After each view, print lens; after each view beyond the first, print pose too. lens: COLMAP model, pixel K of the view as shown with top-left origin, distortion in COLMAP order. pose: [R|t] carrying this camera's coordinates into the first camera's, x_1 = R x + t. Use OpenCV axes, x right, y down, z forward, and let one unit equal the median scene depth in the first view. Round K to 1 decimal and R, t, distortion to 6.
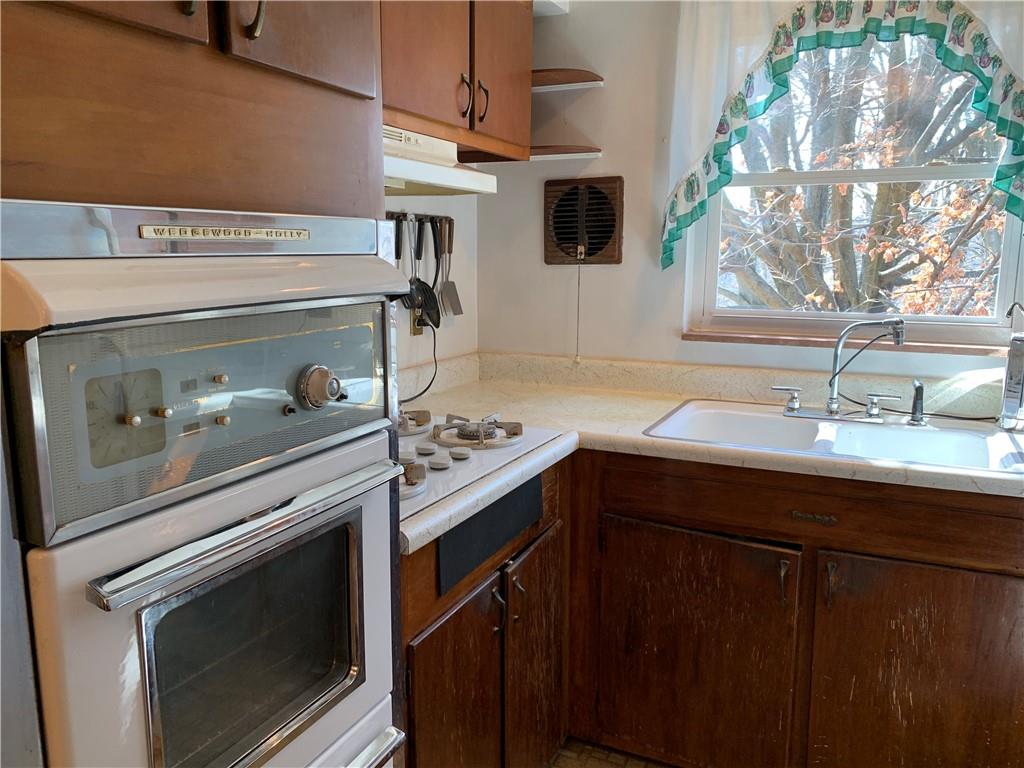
lens RADIAL K [[774.2, 0, 512.0], [0, 774.2, 384.0], [0, 0, 1]] dist [0.076654, -0.104707]
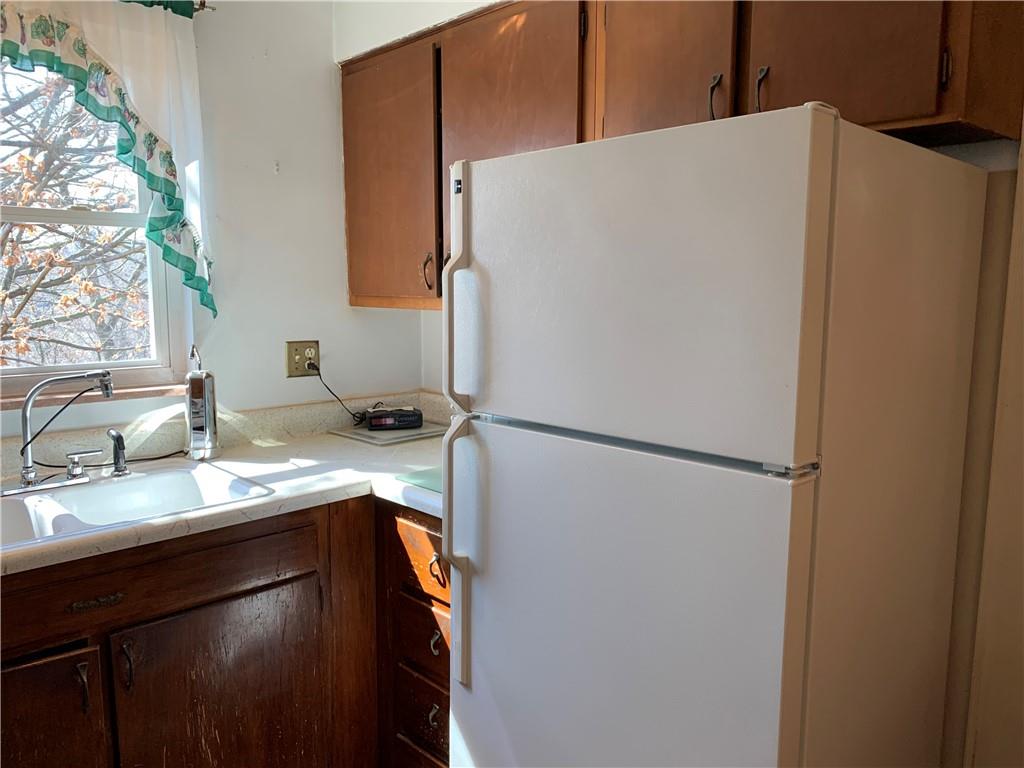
lens RADIAL K [[774.2, 0, 512.0], [0, 774.2, 384.0], [0, 0, 1]] dist [0.076654, -0.104707]
pose [[0.337124, -0.115512, 0.934347, -0.235181], [0.141978, 0.987332, 0.070835, -0.063658], [-0.930693, 0.108776, 0.349254, 0.202816]]
